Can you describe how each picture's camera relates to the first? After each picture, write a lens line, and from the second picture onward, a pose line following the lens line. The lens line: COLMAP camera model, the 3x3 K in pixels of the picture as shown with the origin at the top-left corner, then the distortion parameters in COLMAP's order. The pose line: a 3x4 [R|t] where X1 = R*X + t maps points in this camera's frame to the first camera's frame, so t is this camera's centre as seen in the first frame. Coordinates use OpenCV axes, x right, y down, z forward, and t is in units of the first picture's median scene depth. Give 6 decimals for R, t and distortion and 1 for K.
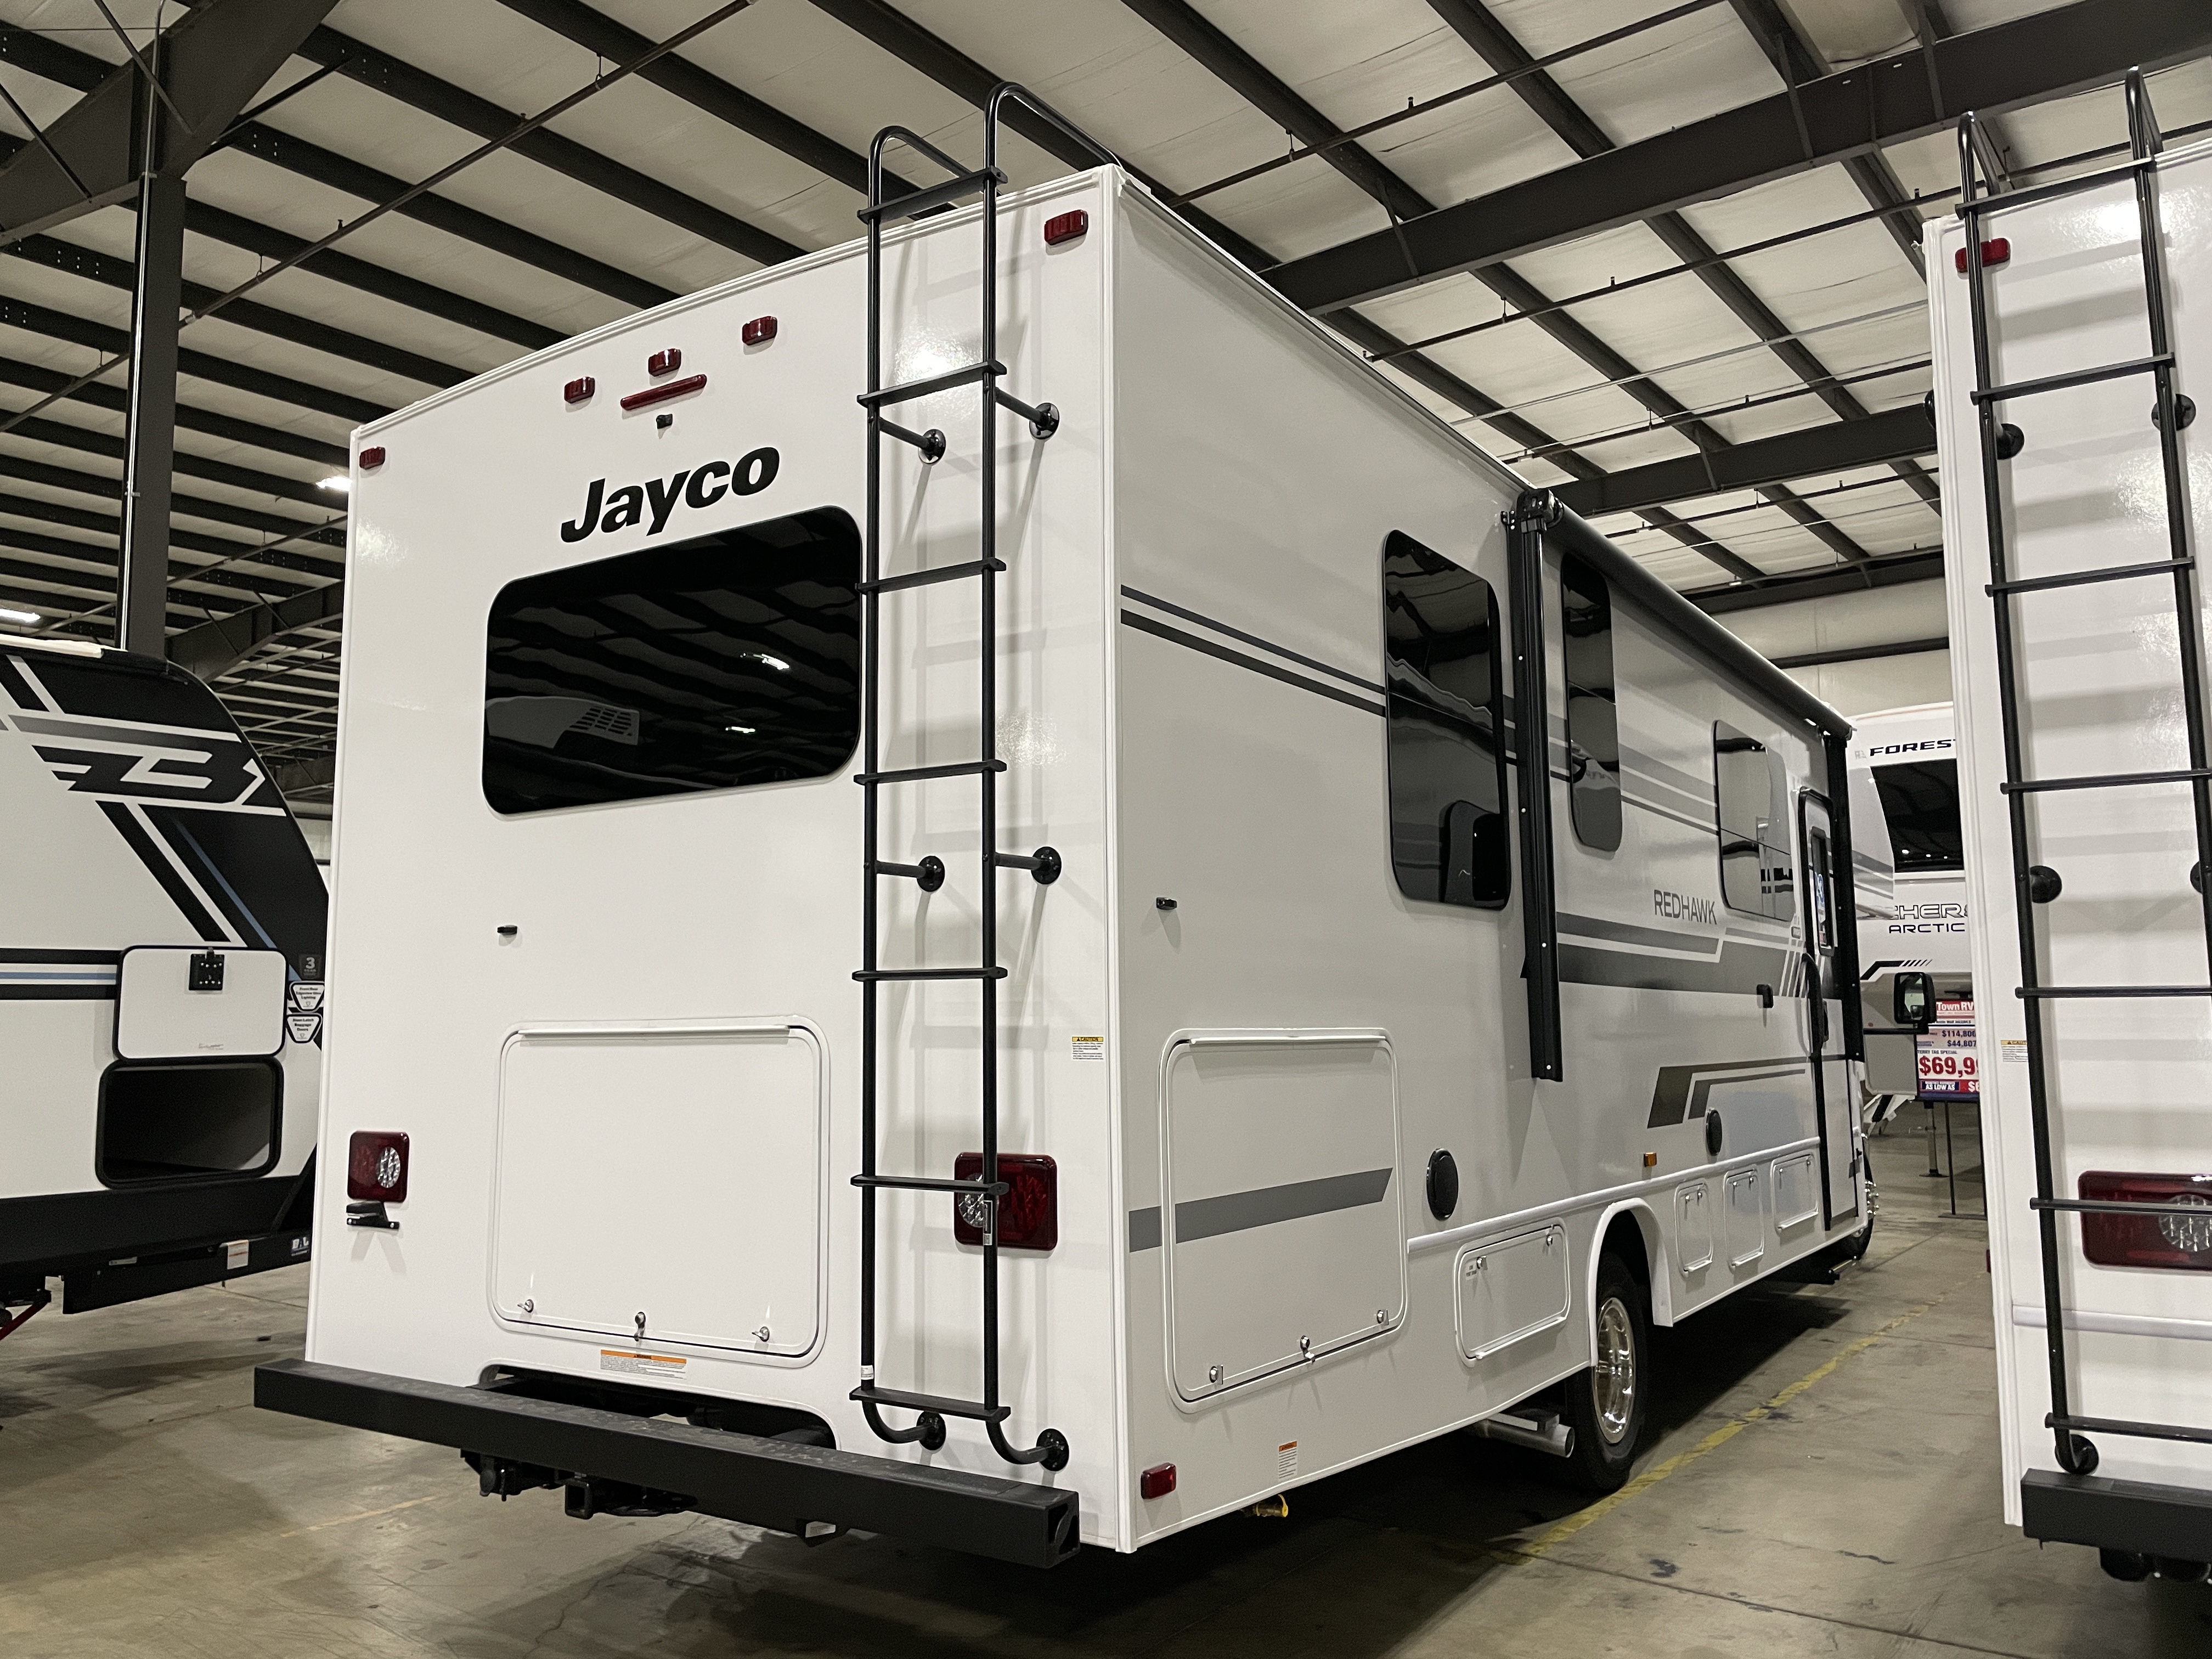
lens RADIAL K [[1671.6, 0, 1101.2], [0, 1671.6, 825.0], [0, 0, 1]] dist [0.099368, -0.135783]
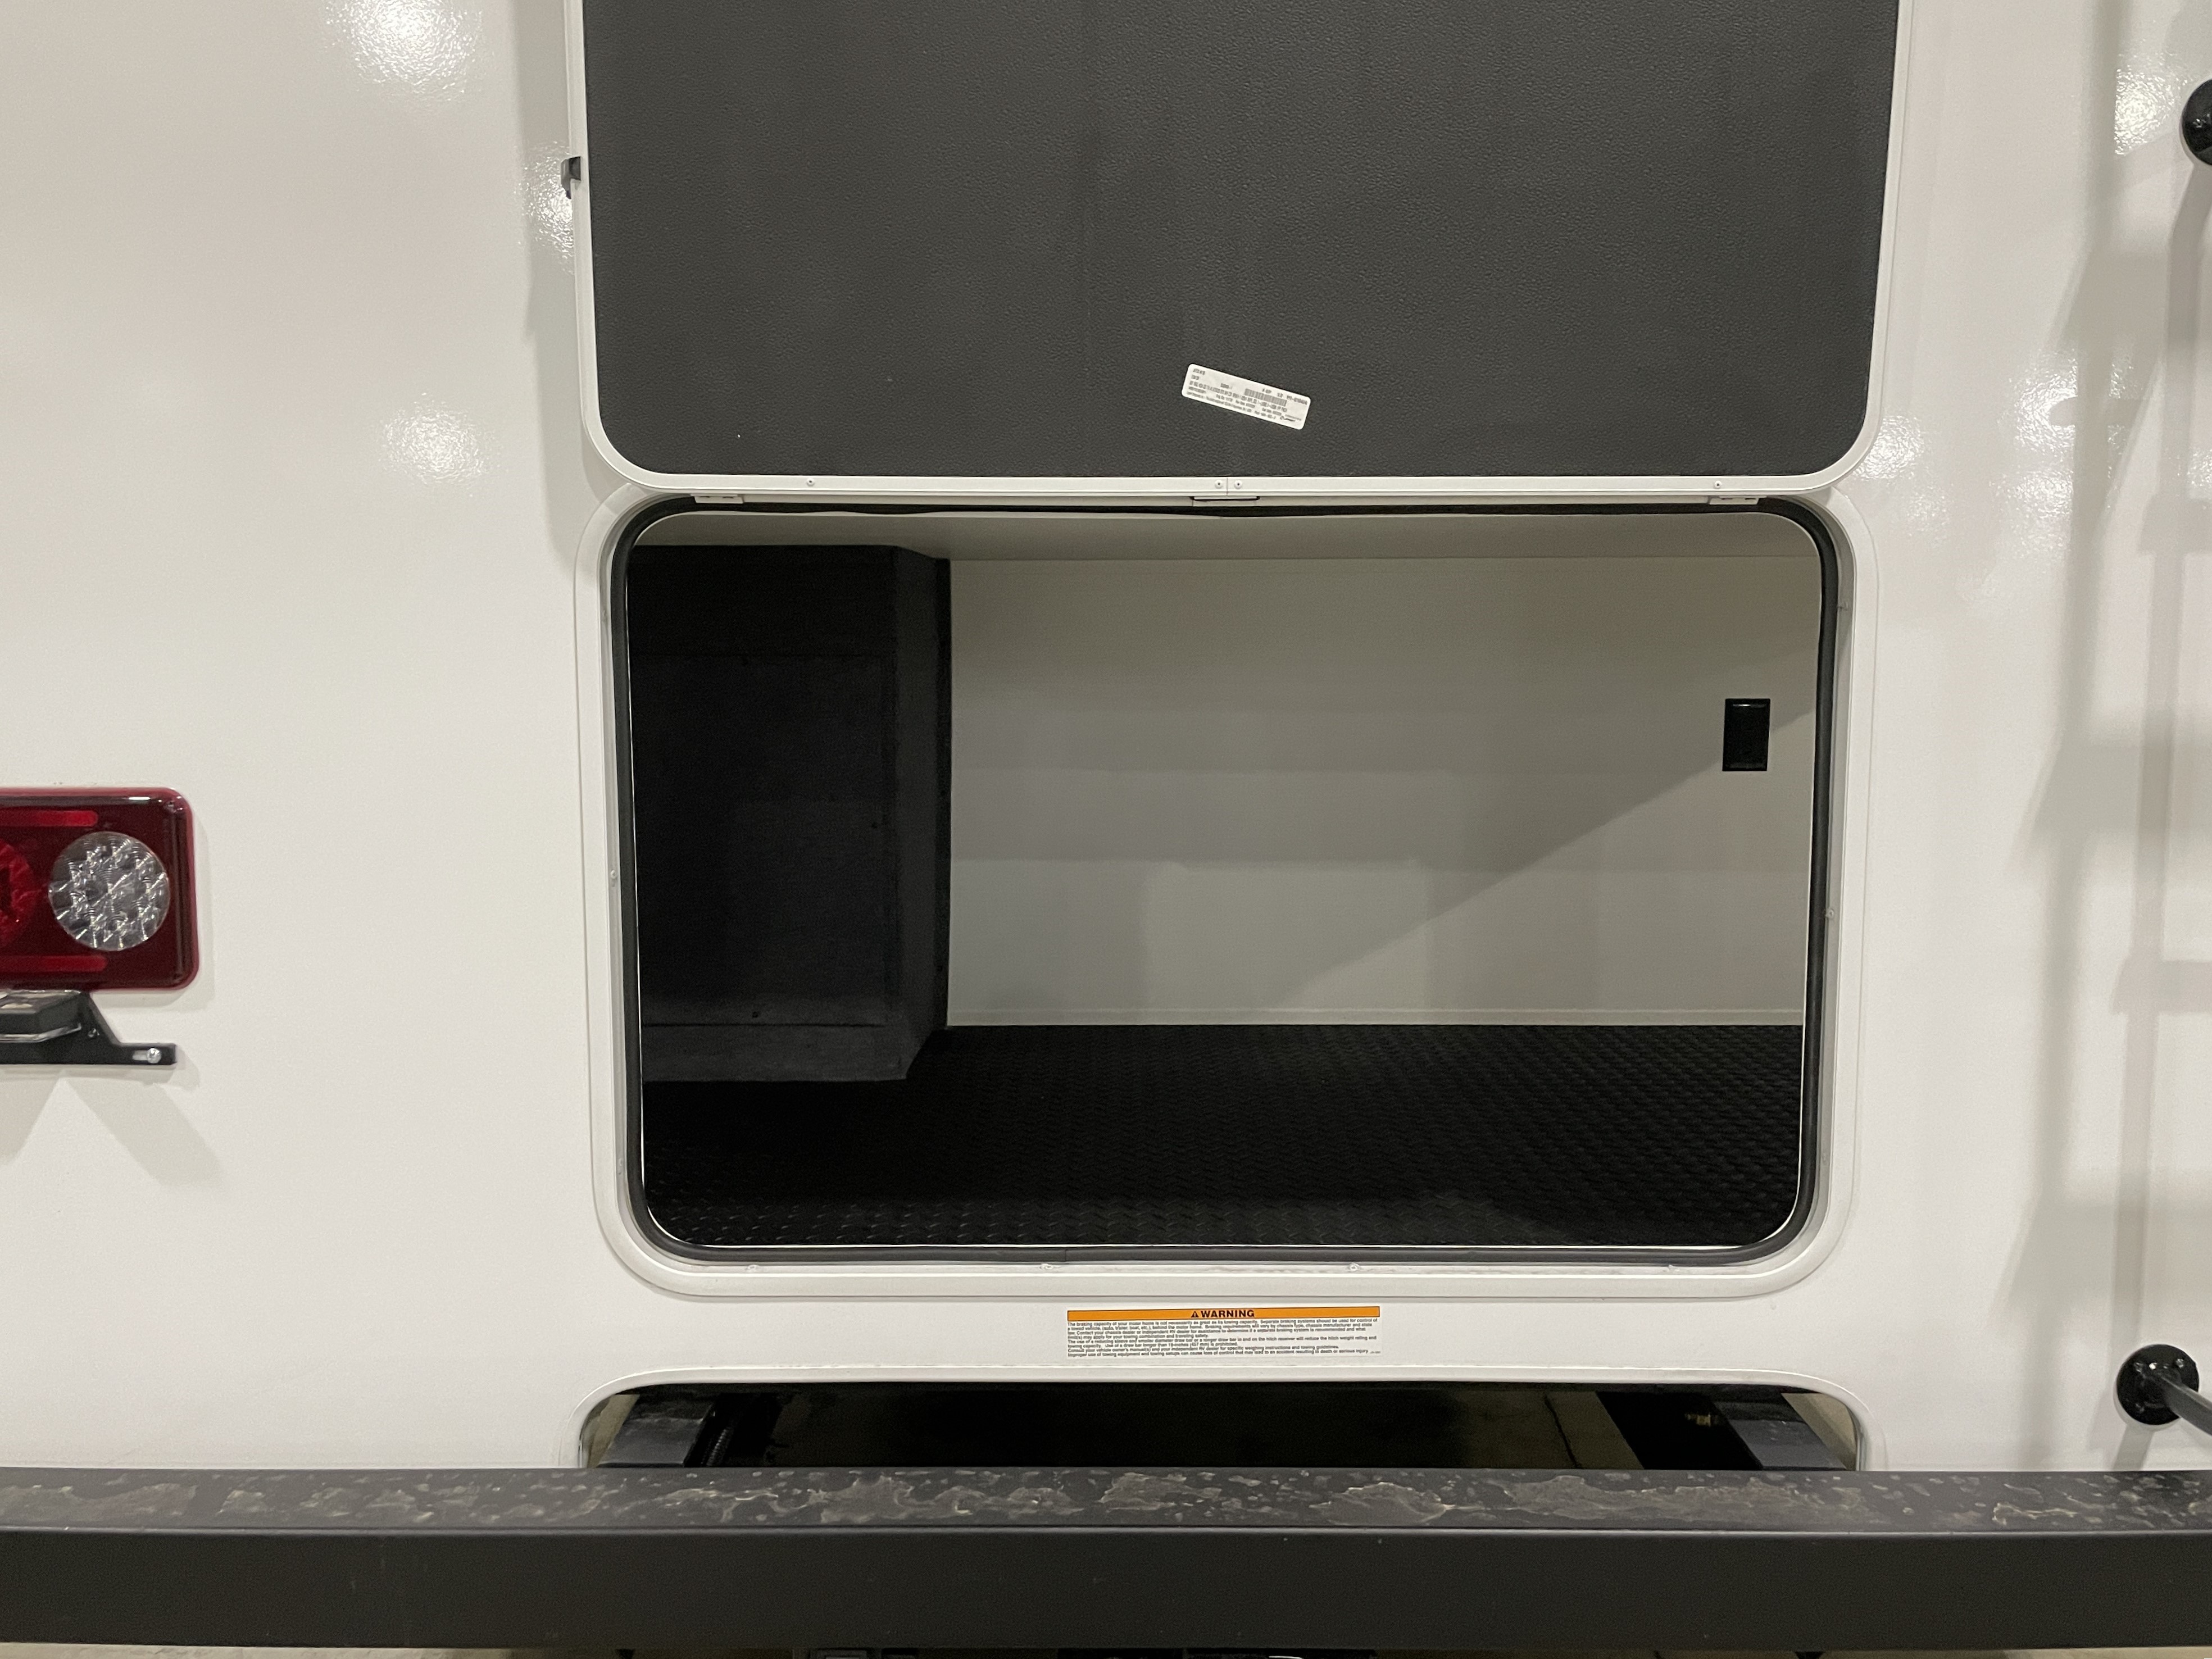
lens RADIAL K [[1712.0, 0, 1110.4], [0, 1712.0, 810.2], [0, 0, 1]] dist [0.099656, -0.136924]
pose [[0.828416, -0.041503, 0.558574, -0.476285], [-0.075262, 0.979959, 0.184434, 0.114313], [-0.555034, -0.194828, 0.808690, 0.653616]]
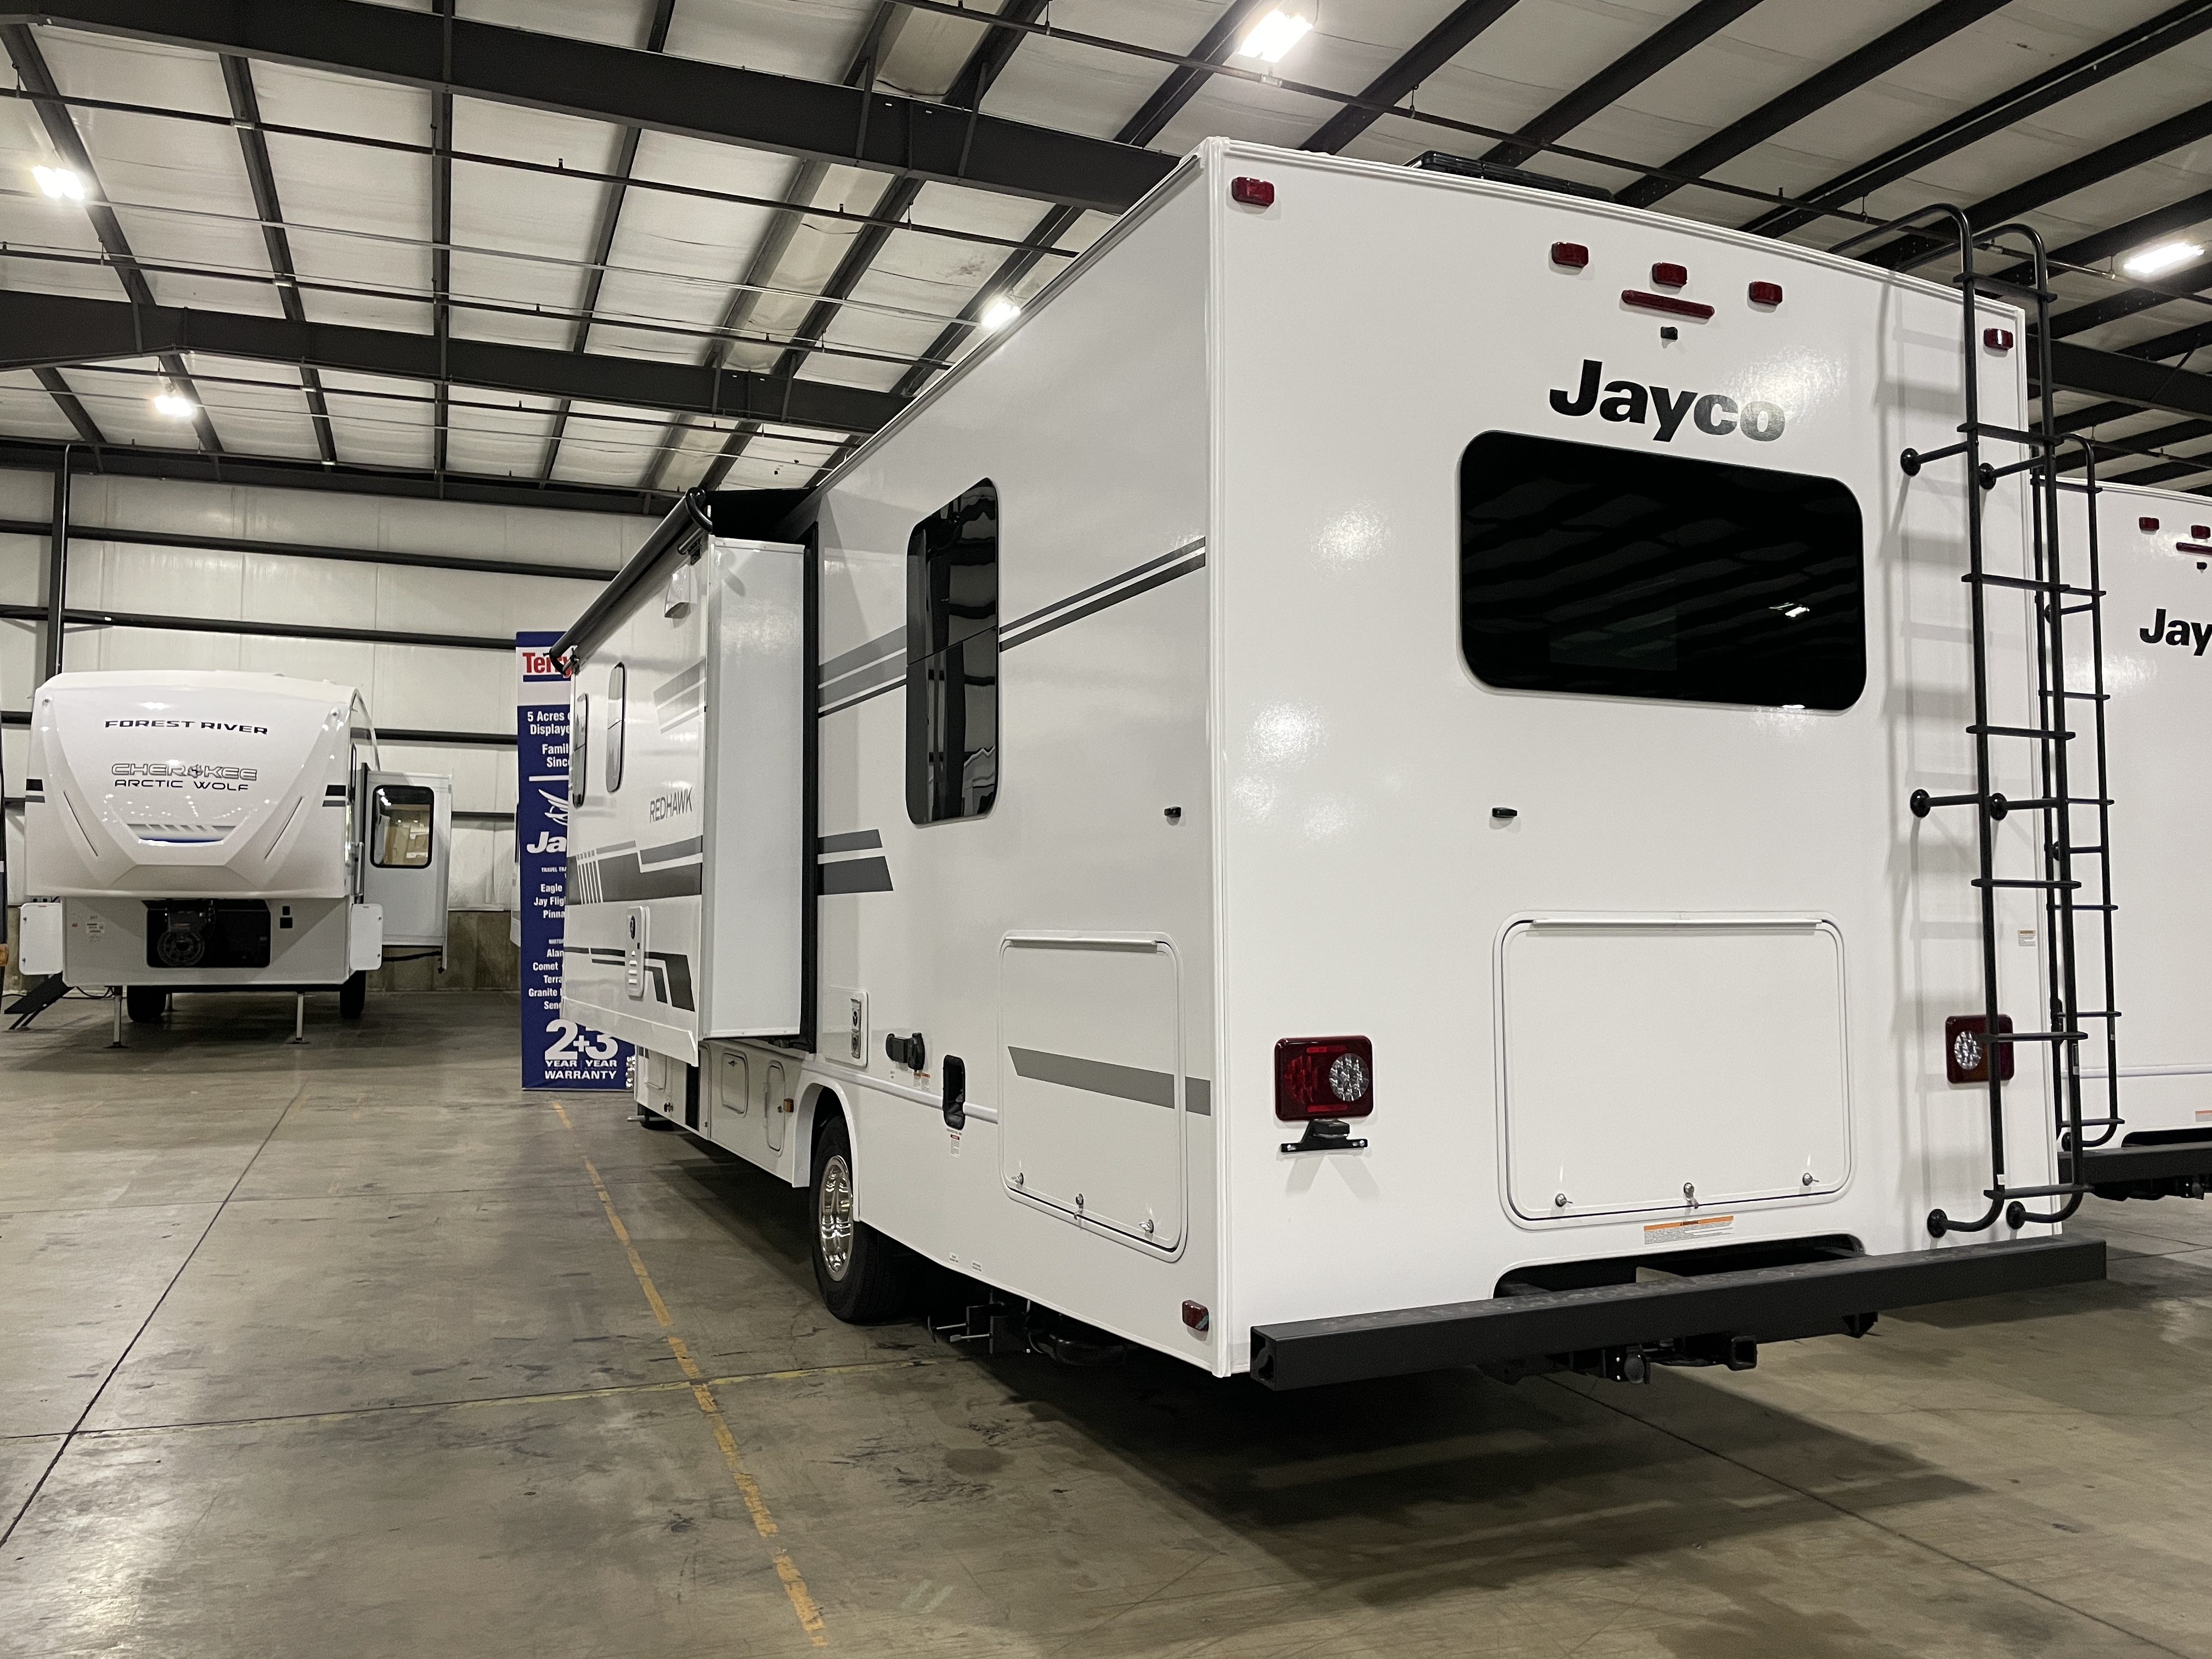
lens RADIAL K [[1671.6, 0, 1101.2], [0, 1671.6, 825.0], [0, 0, 1]] dist [0.099368, -0.135783]
pose [[0.515445, 0.056296, 0.855071, -1.287641], [-0.105267, 0.994442, -0.002016, 0.096295], [-0.850432, -0.088971, 0.518506, 0.723006]]
